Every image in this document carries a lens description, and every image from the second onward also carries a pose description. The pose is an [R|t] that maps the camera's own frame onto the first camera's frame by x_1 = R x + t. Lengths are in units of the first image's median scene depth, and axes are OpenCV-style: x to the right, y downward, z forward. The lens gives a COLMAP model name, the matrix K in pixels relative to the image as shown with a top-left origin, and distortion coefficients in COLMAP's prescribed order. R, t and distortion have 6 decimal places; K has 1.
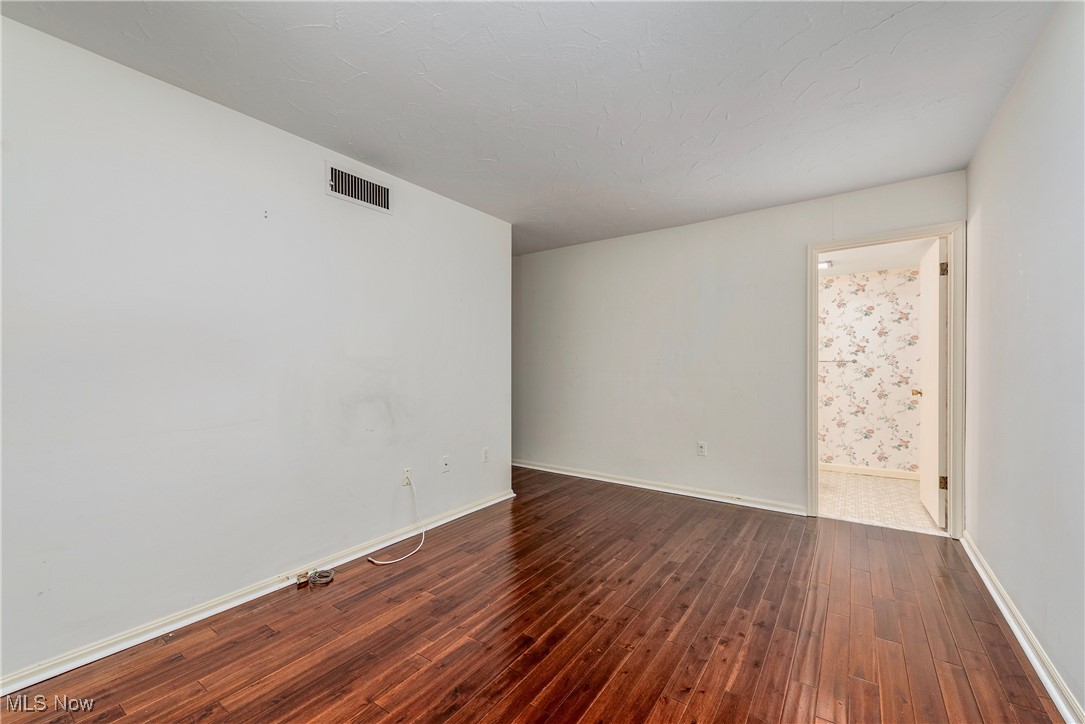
lens RADIAL K [[444.3, 0, 541.9], [0, 444.3, 359.5], [0, 0, 1]] dist [0.001999, 0.000107]
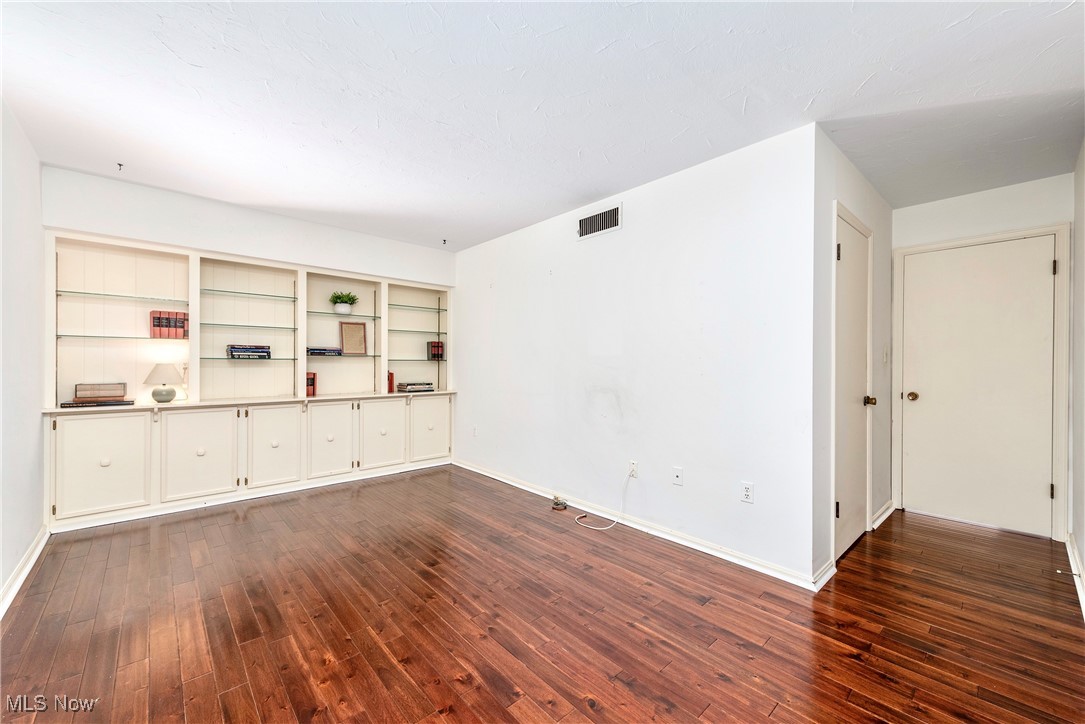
lens RADIAL K [[425.4, 0, 540.9], [0, 425.4, 364.0], [0, 0, 1]] dist [0.006384, -0.000311]
pose [[-0.217831, 0.008440, -0.975950, 0.920102], [0.003784, 0.999962, 0.007803, 0.005704], [0.975979, -0.001993, -0.217855, 1.269066]]
